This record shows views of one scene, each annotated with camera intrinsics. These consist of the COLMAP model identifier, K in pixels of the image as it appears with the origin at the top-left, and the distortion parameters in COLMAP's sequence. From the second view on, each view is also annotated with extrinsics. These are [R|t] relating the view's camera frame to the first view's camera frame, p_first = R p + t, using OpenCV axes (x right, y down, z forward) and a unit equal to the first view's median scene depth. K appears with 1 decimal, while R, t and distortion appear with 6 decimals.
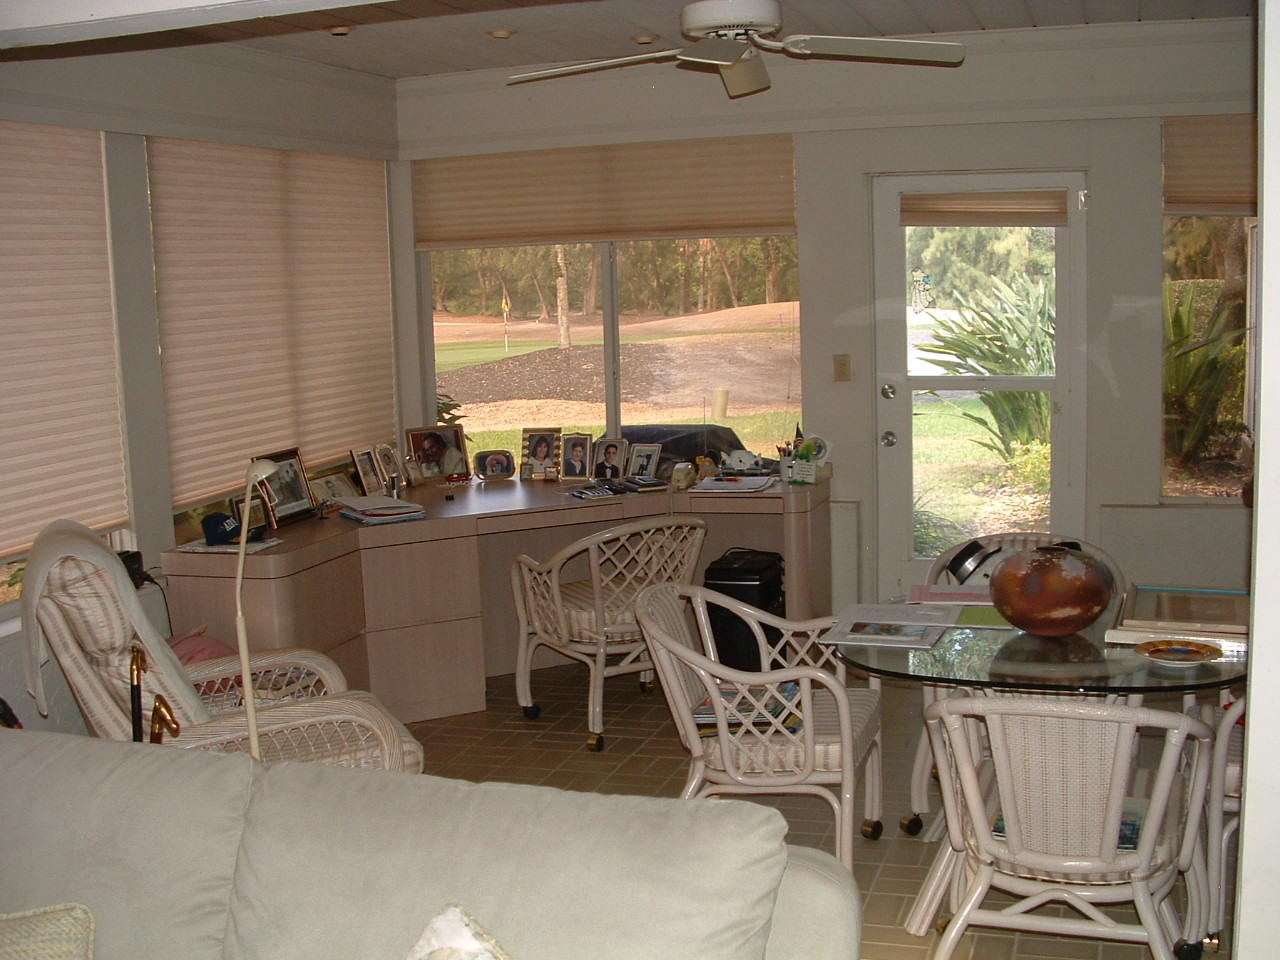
lens RADIAL K [[1502.4, 0, 667.4], [0, 1502.4, 483.0], [0, 0, 1]] dist [-0.265329, 0.294327]
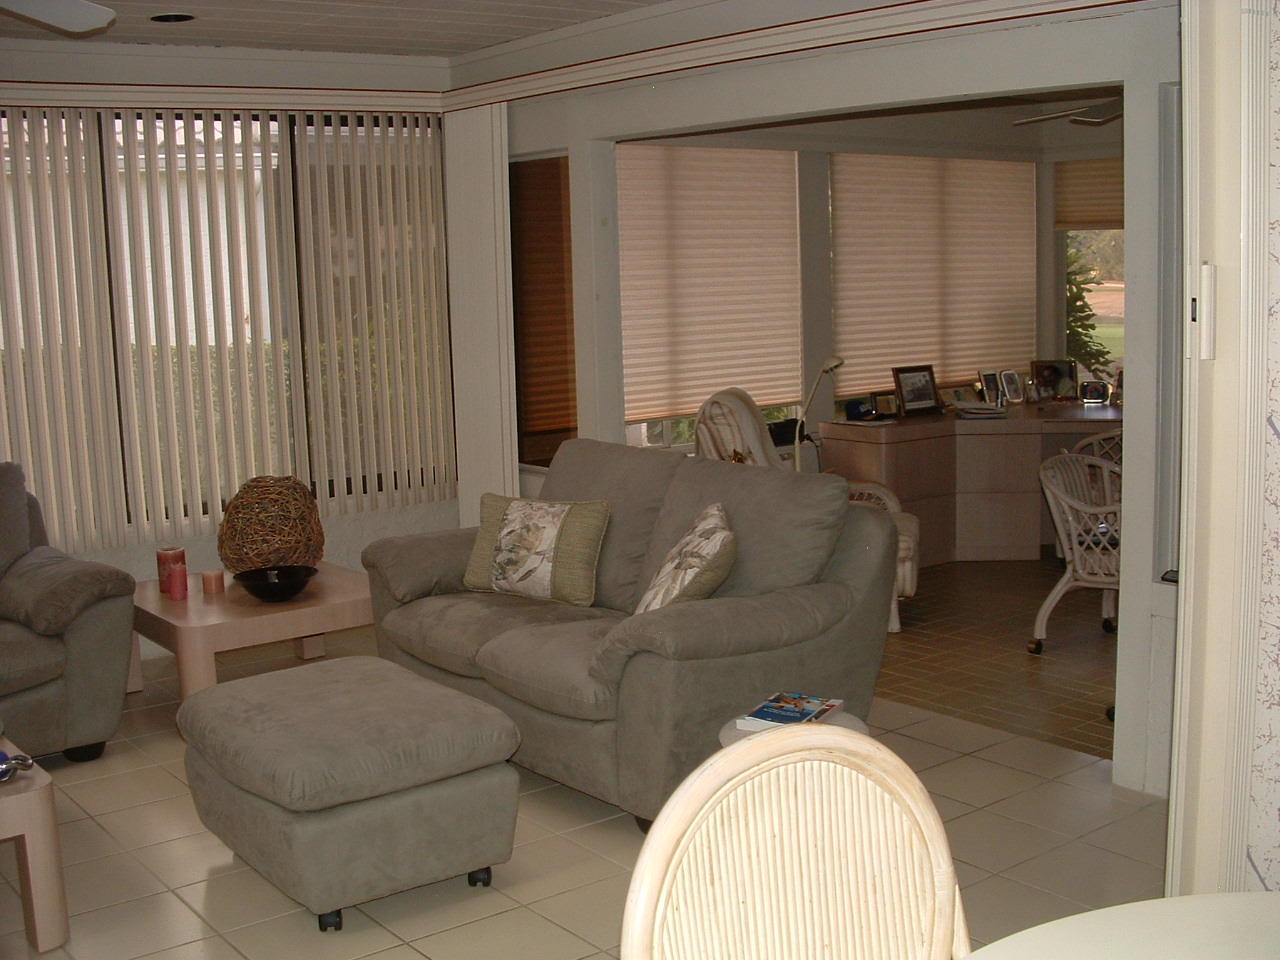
lens RADIAL K [[1502.4, 0, 667.4], [0, 1502.4, 483.0], [0, 0, 1]] dist [-0.265329, 0.294327]
pose [[0.825651, 0.093992, -0.556296, 0.394837], [-0.080160, 0.995565, 0.049238, 0.044590], [0.558457, 0.003939, 0.829524, -0.387628]]
